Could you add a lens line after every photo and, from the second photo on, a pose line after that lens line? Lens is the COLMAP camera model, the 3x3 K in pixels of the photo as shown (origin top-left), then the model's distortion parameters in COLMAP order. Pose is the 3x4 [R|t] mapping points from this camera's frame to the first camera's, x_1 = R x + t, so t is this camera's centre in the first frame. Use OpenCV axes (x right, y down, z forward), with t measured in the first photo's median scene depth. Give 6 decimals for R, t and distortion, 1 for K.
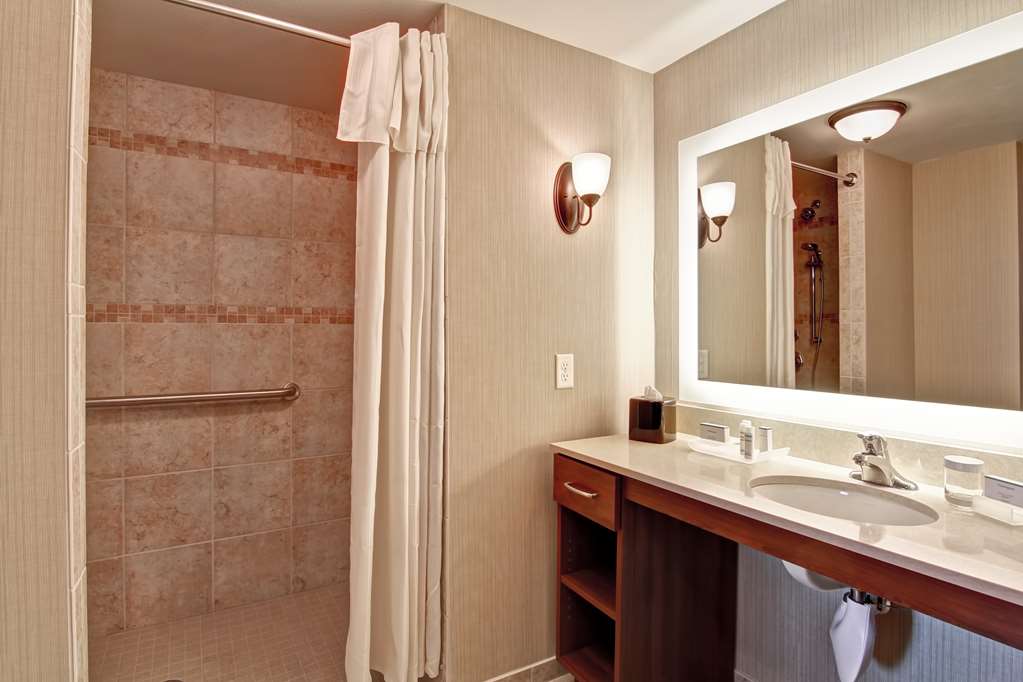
lens RADIAL K [[534.4, 0, 513.4], [0, 534.4, 333.4], [0, 0, 1]] dist [-0.003189, -0.000400]
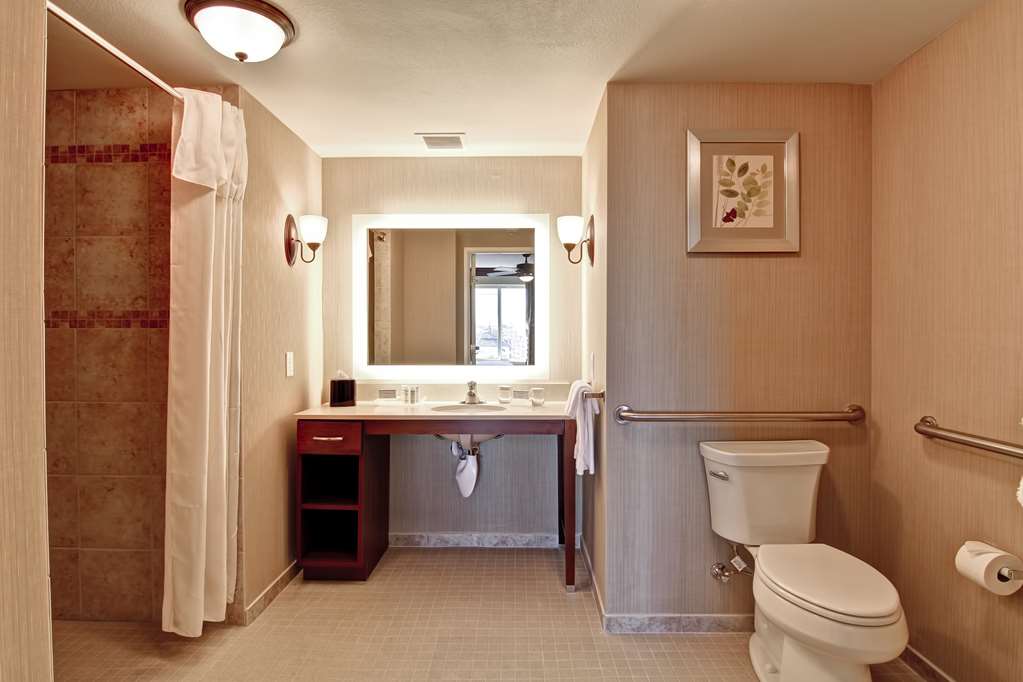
lens RADIAL K [[534.4, 0, 513.4], [0, 534.4, 333.4], [0, 0, 1]] dist [-0.003189, -0.000400]
pose [[0.533013, 0.005702, 0.846088, -0.883368], [-0.000800, 0.999980, -0.006235, -0.000165], [-0.846106, 0.002646, 0.533007, -0.270781]]
